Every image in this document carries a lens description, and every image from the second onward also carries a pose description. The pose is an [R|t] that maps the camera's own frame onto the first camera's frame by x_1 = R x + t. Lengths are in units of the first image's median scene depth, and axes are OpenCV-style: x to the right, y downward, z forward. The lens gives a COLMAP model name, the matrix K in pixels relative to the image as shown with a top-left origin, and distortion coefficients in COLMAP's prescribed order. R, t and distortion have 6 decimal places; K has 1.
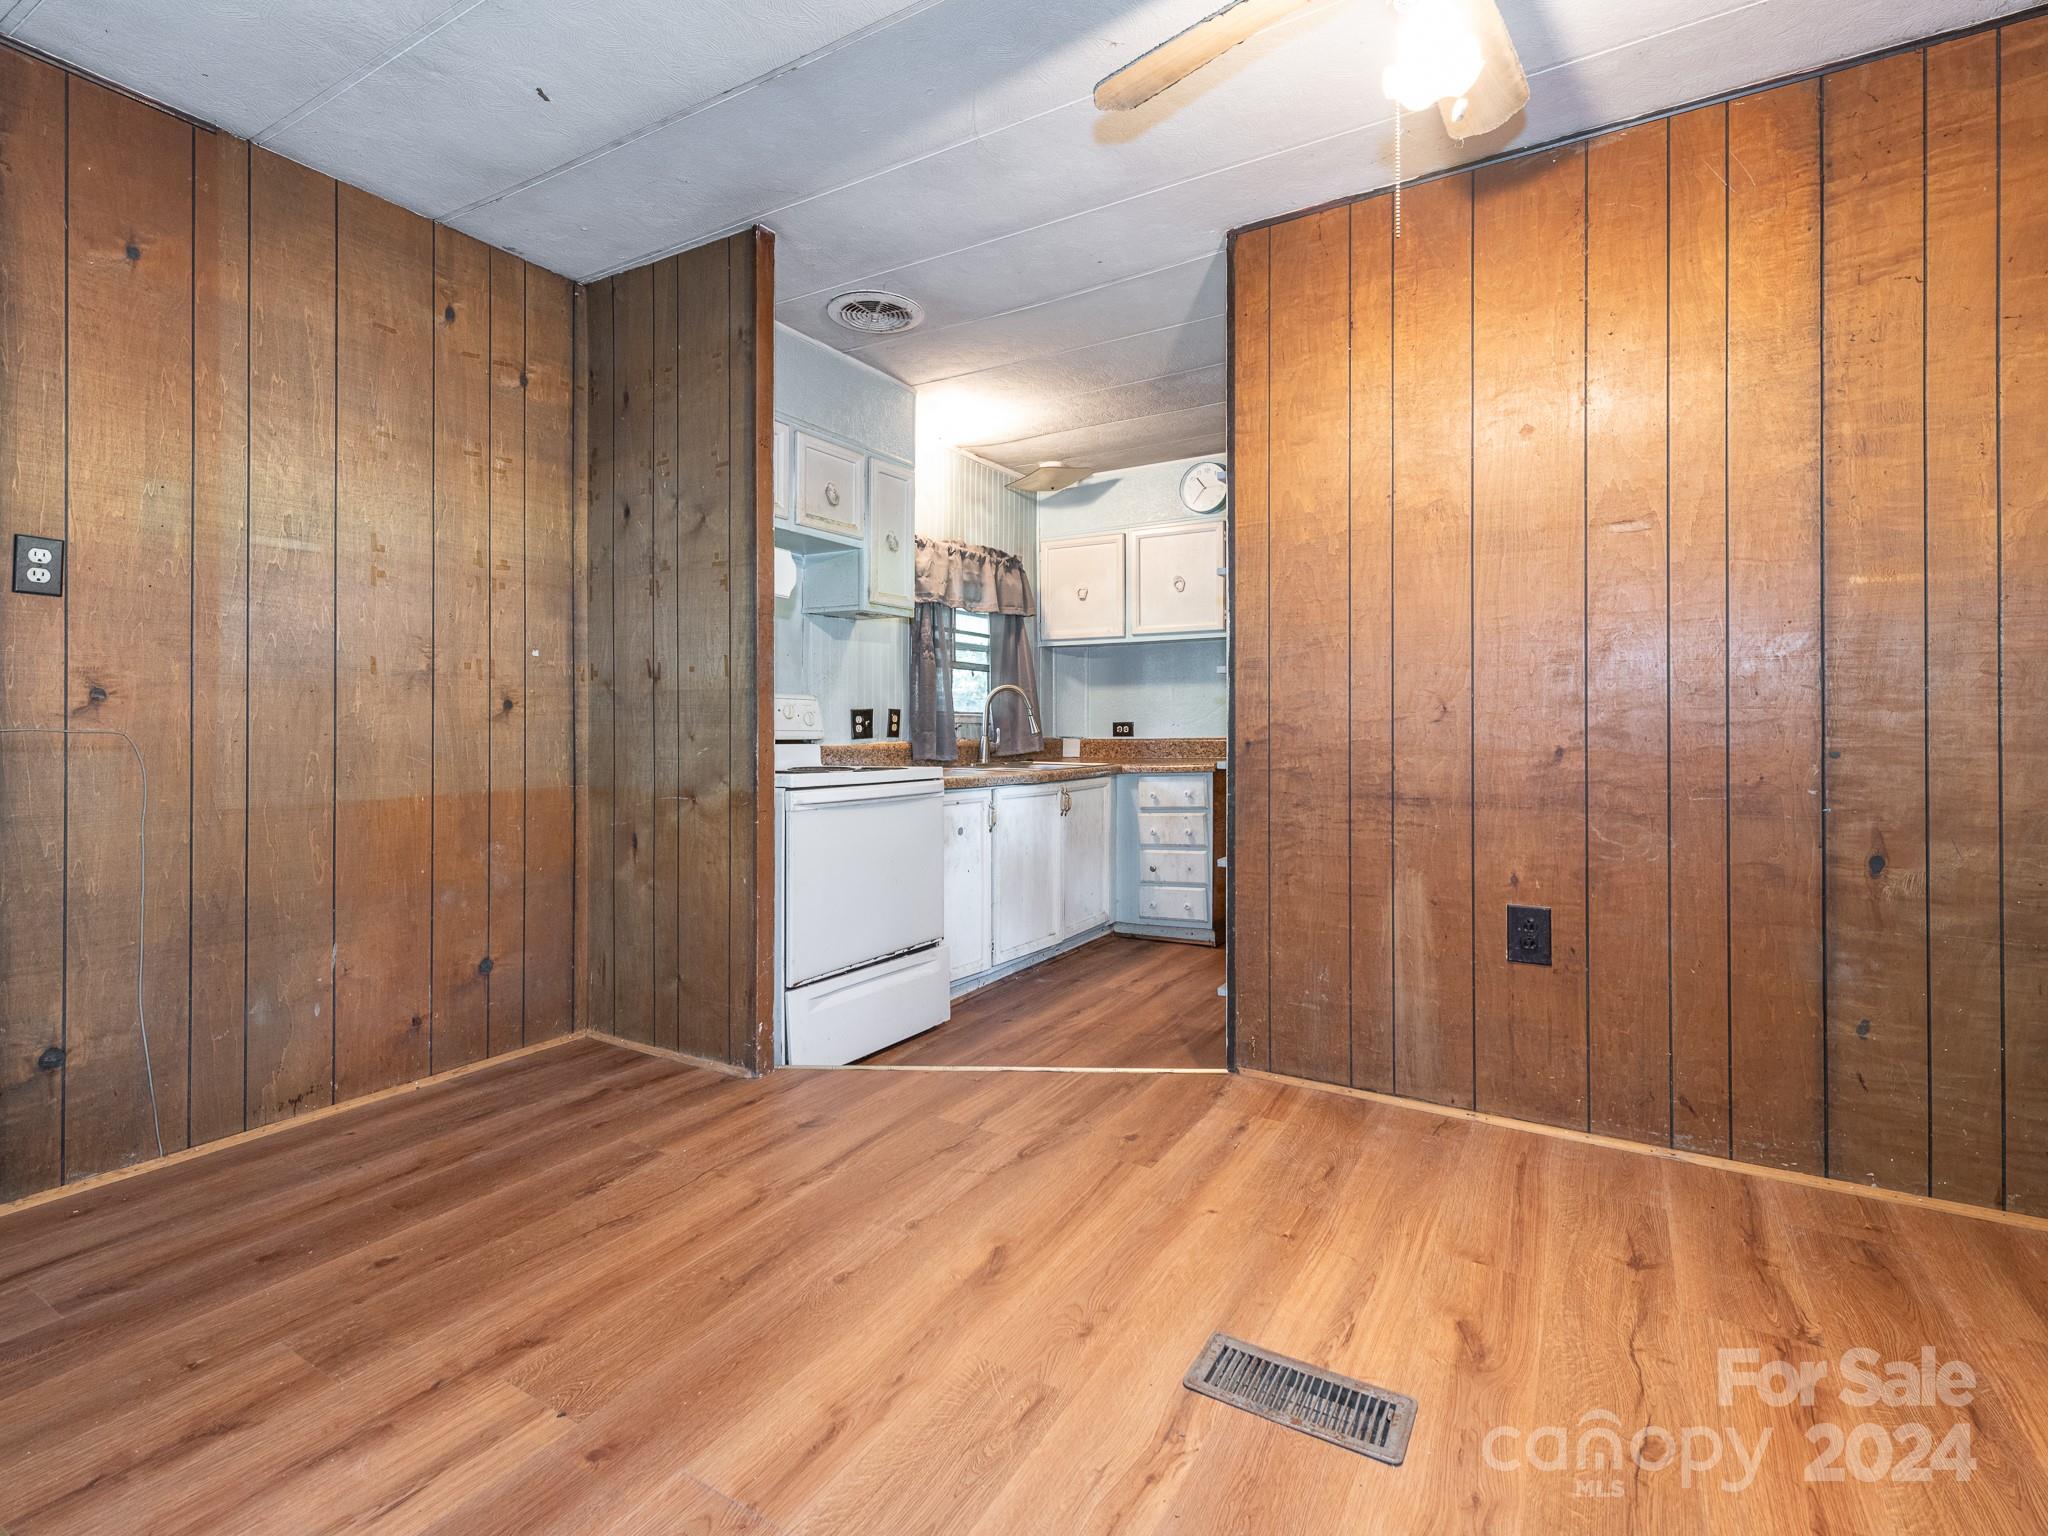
lens RADIAL K [[970.1, 0, 994.1], [0, 970.1, 716.8], [0, 0, 1]] dist [0.020972, -0.009334]
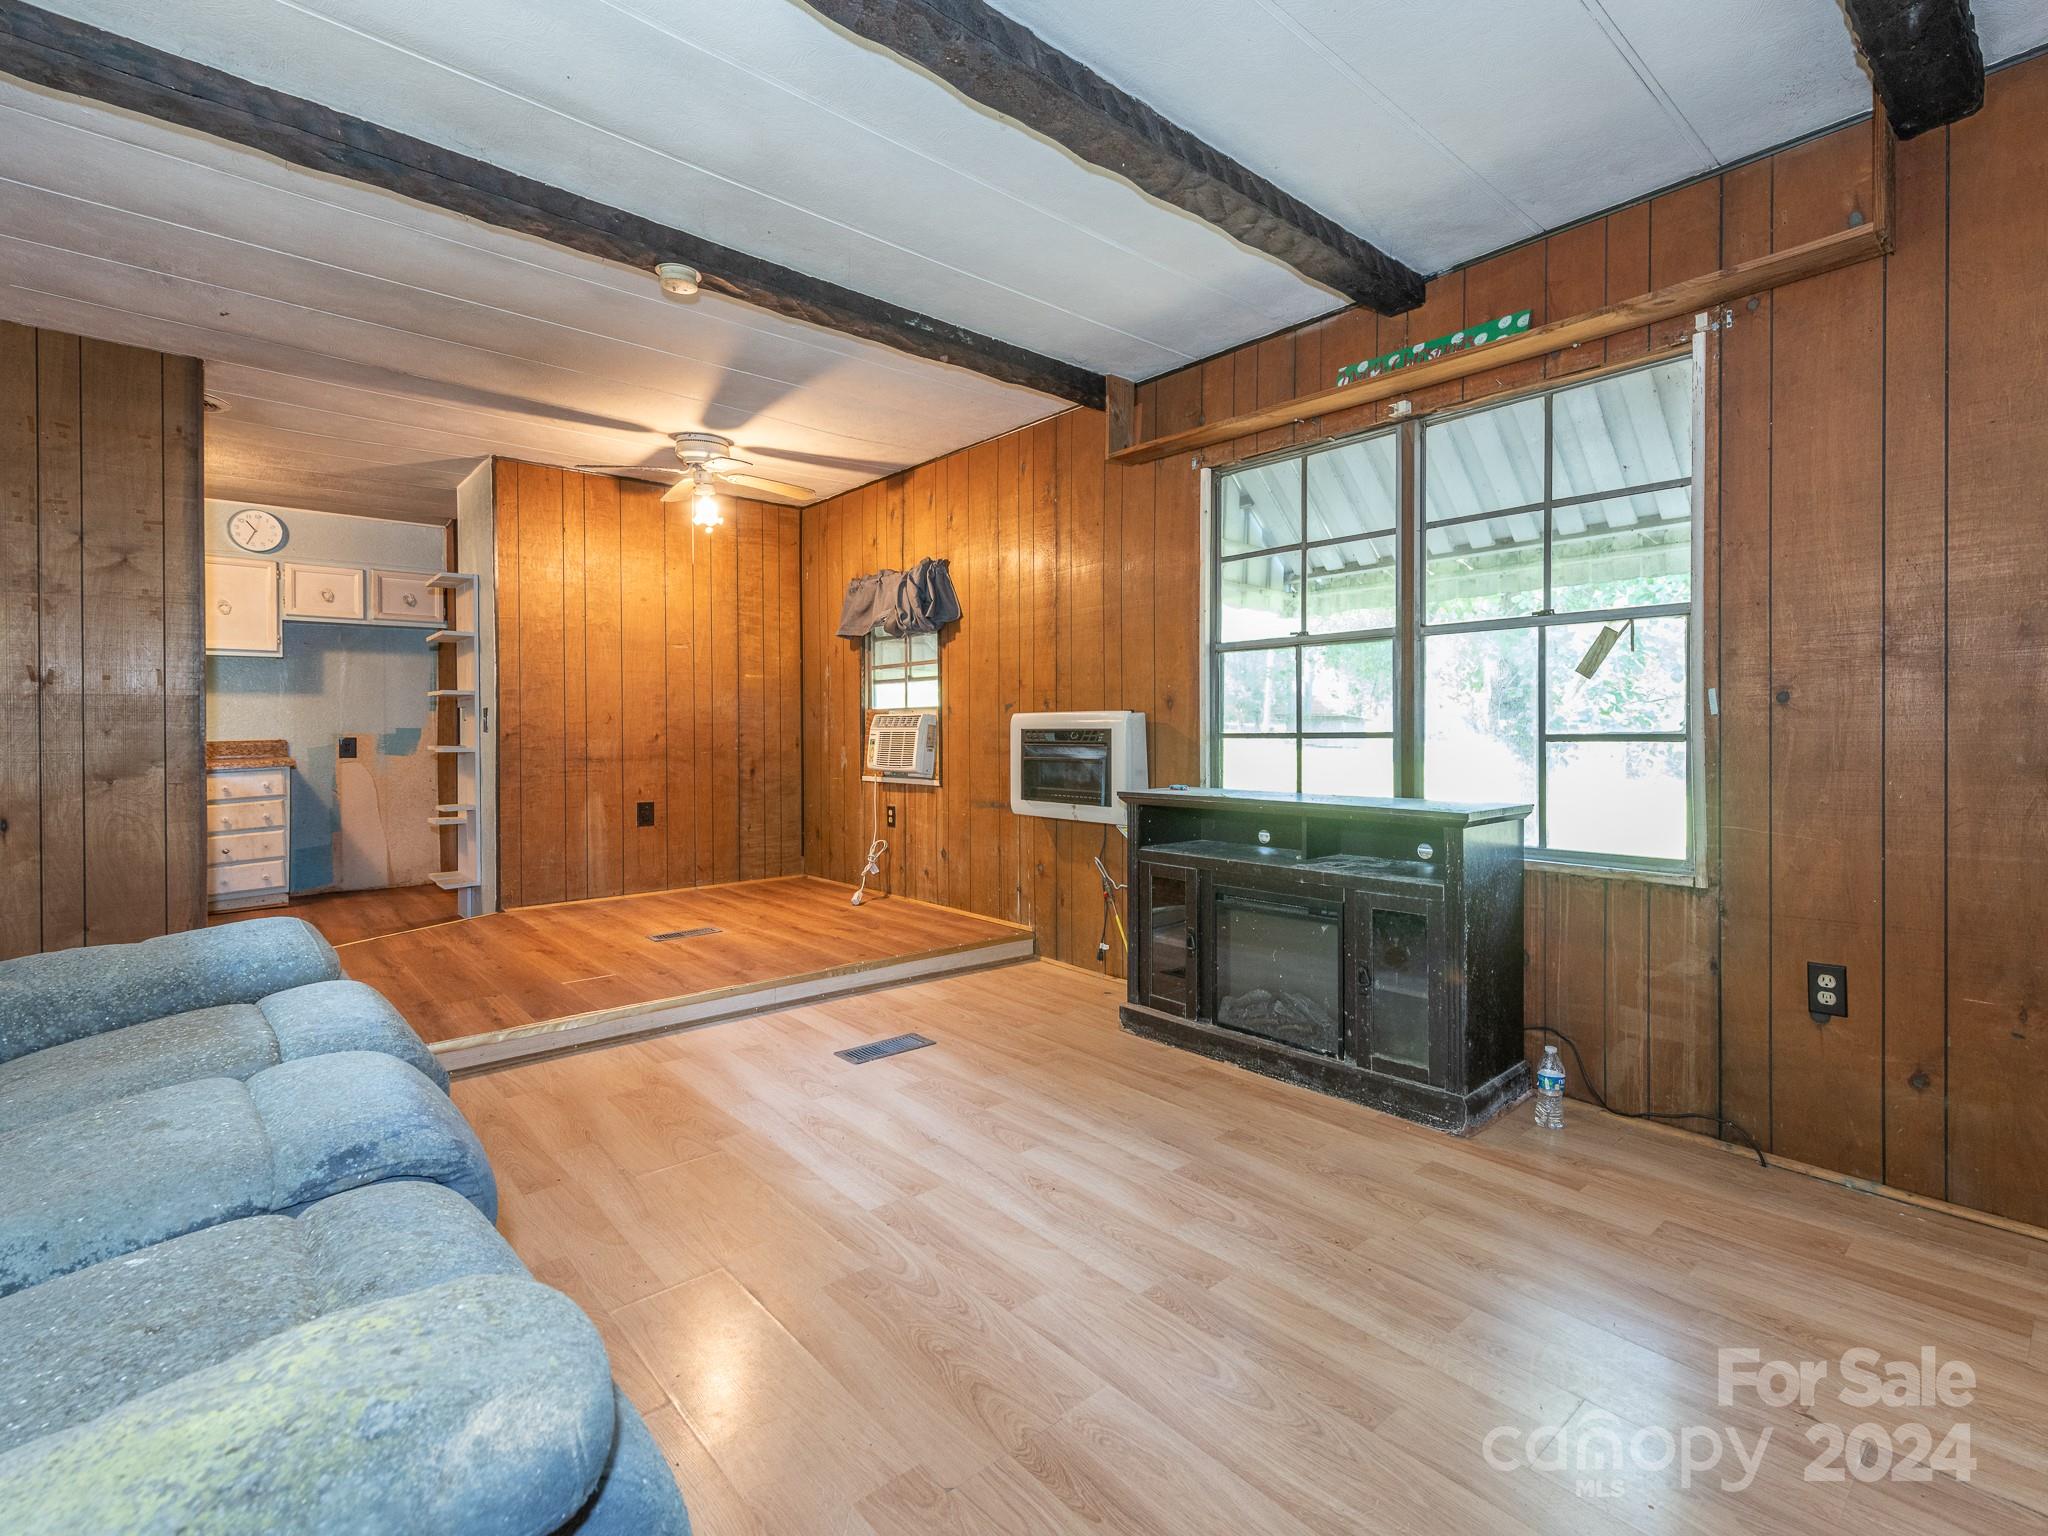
lens RADIAL K [[901.7, 0, 1075.2], [0, 901.7, 739.5], [0, 0, 1]] dist [0.006835, -0.000442]
pose [[0.269168, -0.009480, 0.963047, -1.190380], [0.000089, 0.999952, 0.009819, 0.020519], [-0.963093, -0.002557, 0.269156, -0.550250]]
